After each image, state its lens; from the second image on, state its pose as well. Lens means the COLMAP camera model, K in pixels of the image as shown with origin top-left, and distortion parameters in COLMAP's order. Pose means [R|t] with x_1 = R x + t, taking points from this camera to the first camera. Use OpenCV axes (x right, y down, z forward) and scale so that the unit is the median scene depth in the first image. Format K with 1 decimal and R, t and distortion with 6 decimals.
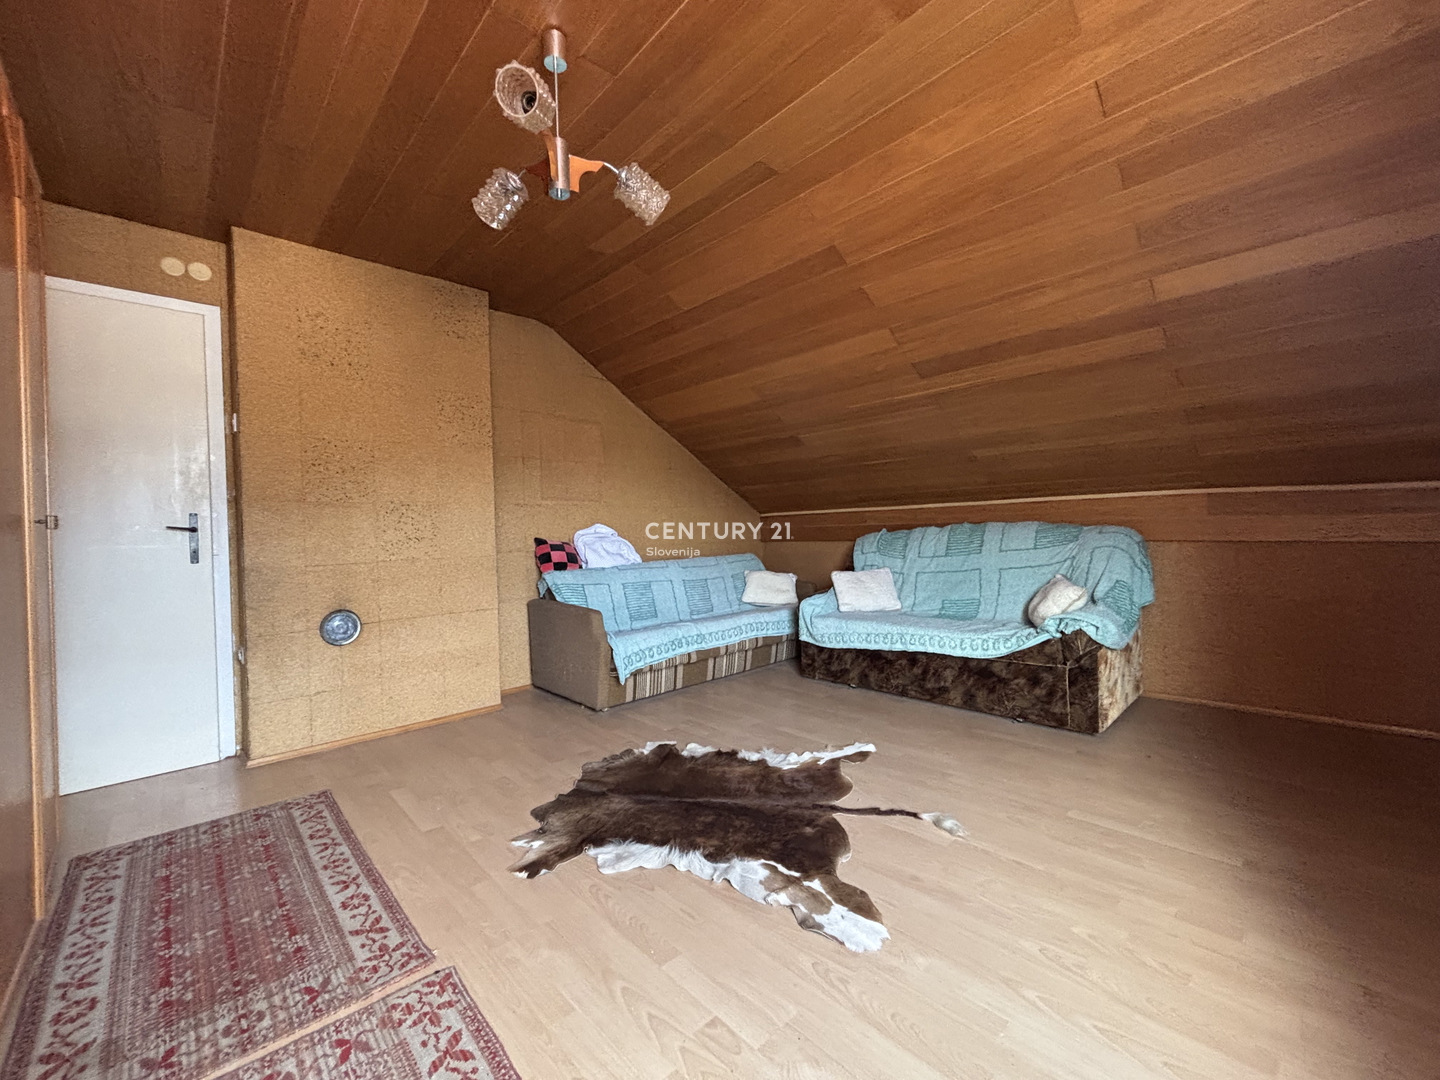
lens RADIAL K [[585.4, 0, 722.2], [0, 585.4, 540.6], [0, 0, 1]] dist [0.000628, 0.003651]
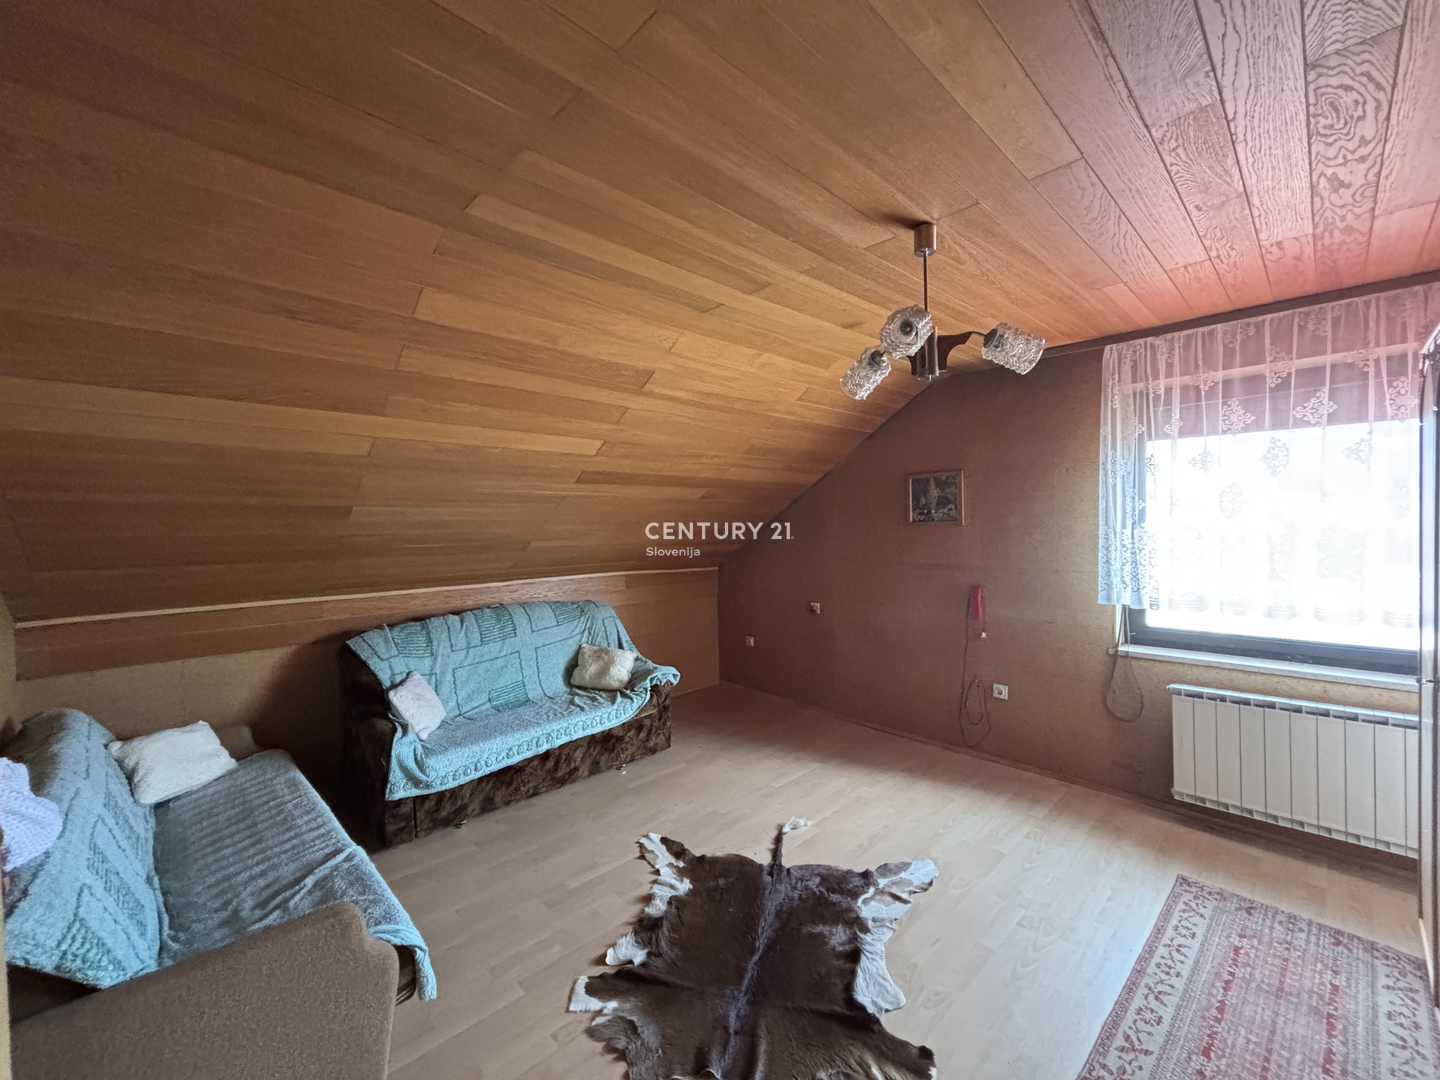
lens RADIAL K [[585.4, 0, 721.7], [0, 585.4, 533.5], [0, 0, 1]] dist [0.000628, 0.003651]
pose [[-0.004361, 0.008062, 0.999958, -1.052944], [0.031668, 0.999467, -0.007920, -0.244399], [-0.999489, 0.031632, -0.004614, 1.075997]]
